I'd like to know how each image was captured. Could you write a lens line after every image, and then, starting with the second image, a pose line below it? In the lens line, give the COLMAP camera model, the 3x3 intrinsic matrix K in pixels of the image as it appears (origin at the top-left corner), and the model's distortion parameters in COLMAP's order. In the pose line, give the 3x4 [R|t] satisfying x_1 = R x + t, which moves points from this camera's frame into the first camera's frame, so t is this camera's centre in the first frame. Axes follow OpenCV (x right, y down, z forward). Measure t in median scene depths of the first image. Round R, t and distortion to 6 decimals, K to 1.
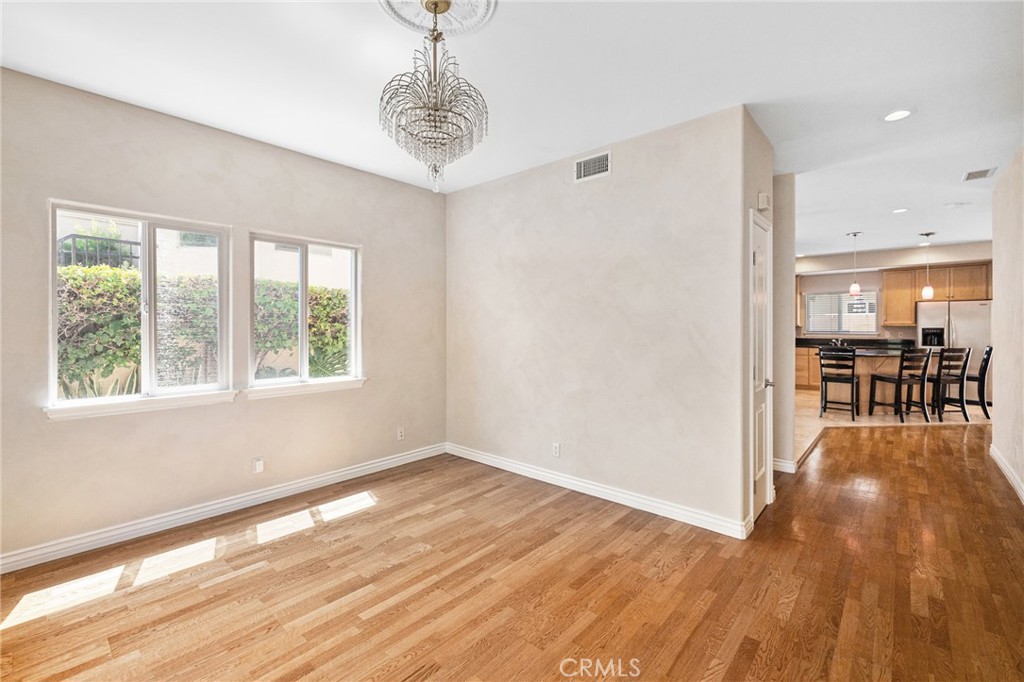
lens RADIAL K [[437.4, 0, 511.0], [0, 437.4, 322.9], [0, 0, 1]] dist [-0.001615, -0.000180]
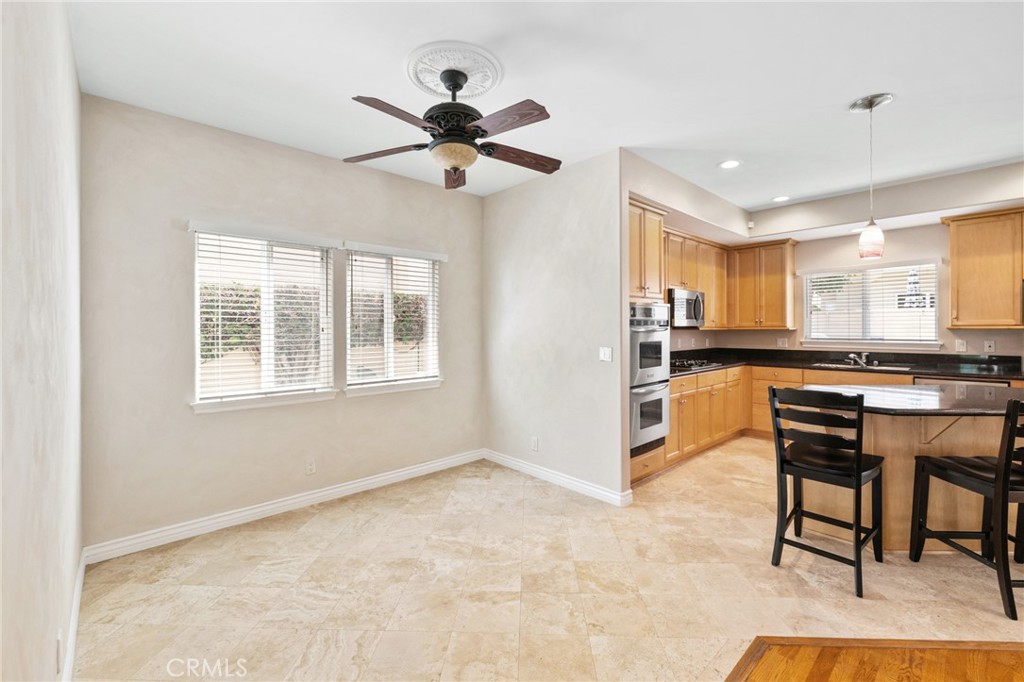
lens RADIAL K [[431.6, 0, 514.3], [0, 431.6, 330.8], [0, 0, 1]] dist [0.001649, 0.000375]
pose [[0.996418, -0.005075, -0.084411, 0.426165], [0.006208, 0.999894, 0.013164, -0.000484], [0.084336, -0.013641, 0.996344, 0.500890]]
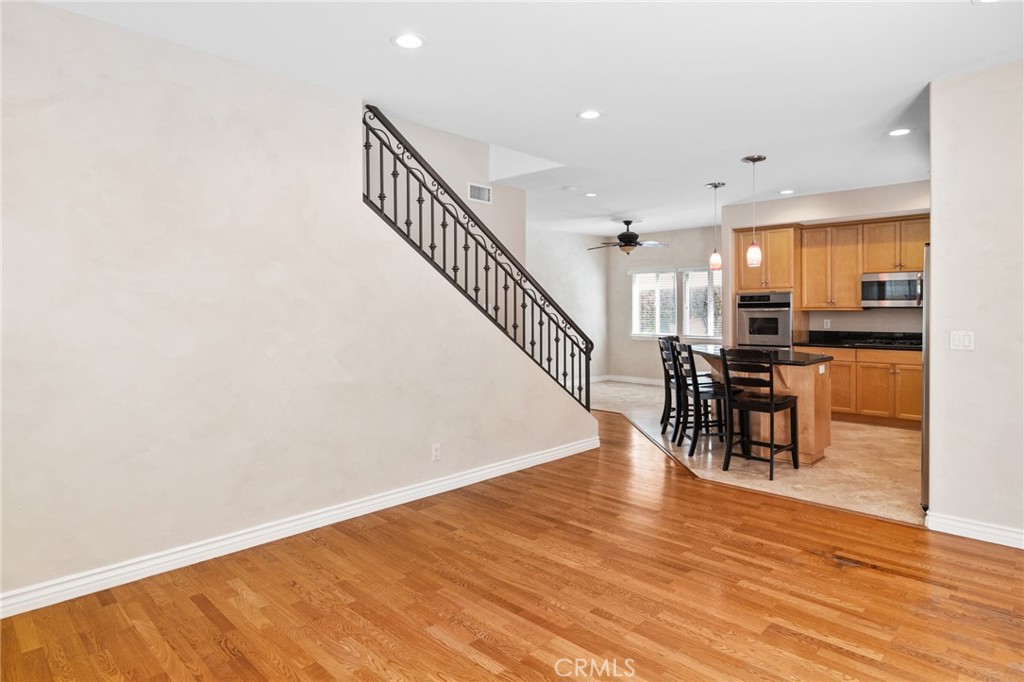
lens RADIAL K [[579.4, 0, 507.0], [0, 579.4, 314.5], [0, 0, 1]] dist [-0.000542, -0.000386]
pose [[-0.037400, 0.008684, -0.999263, 1.515960], [0.011674, 0.999898, 0.008253, 0.000090], [0.999232, -0.011357, -0.037497, 0.596196]]
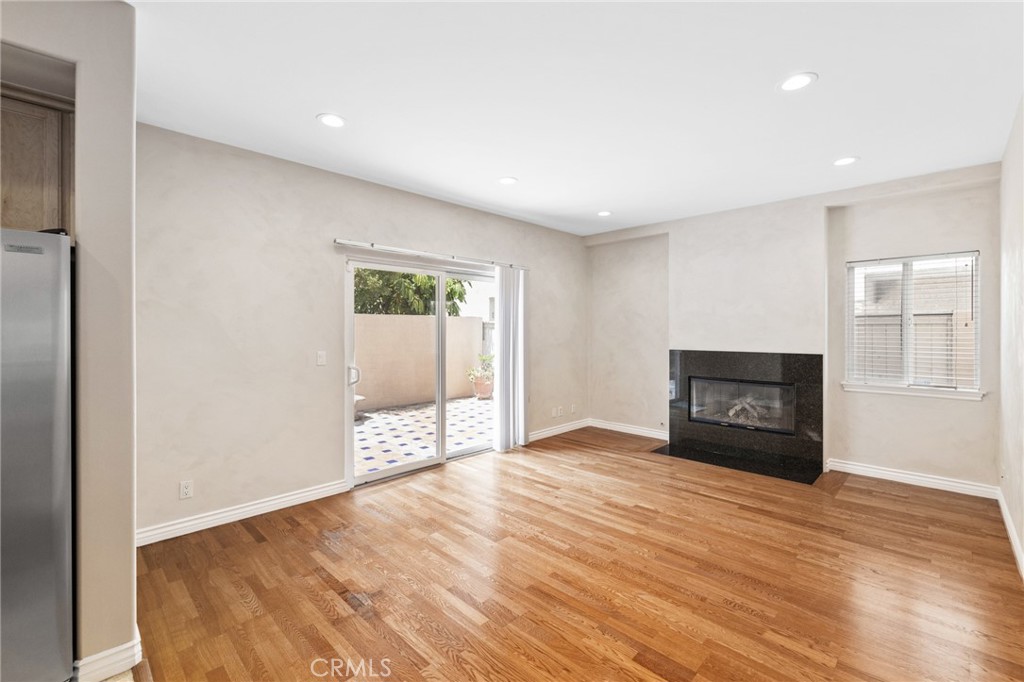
lens RADIAL K [[431.6, 0, 514.3], [0, 431.6, 330.8], [0, 0, 1]] dist [0.001649, 0.000375]
pose [[0.038689, 0.000626, 0.999251, 0.821397], [-0.009164, 0.999958, -0.000272, -0.003366], [-0.999209, -0.009146, 0.038693, 0.702012]]
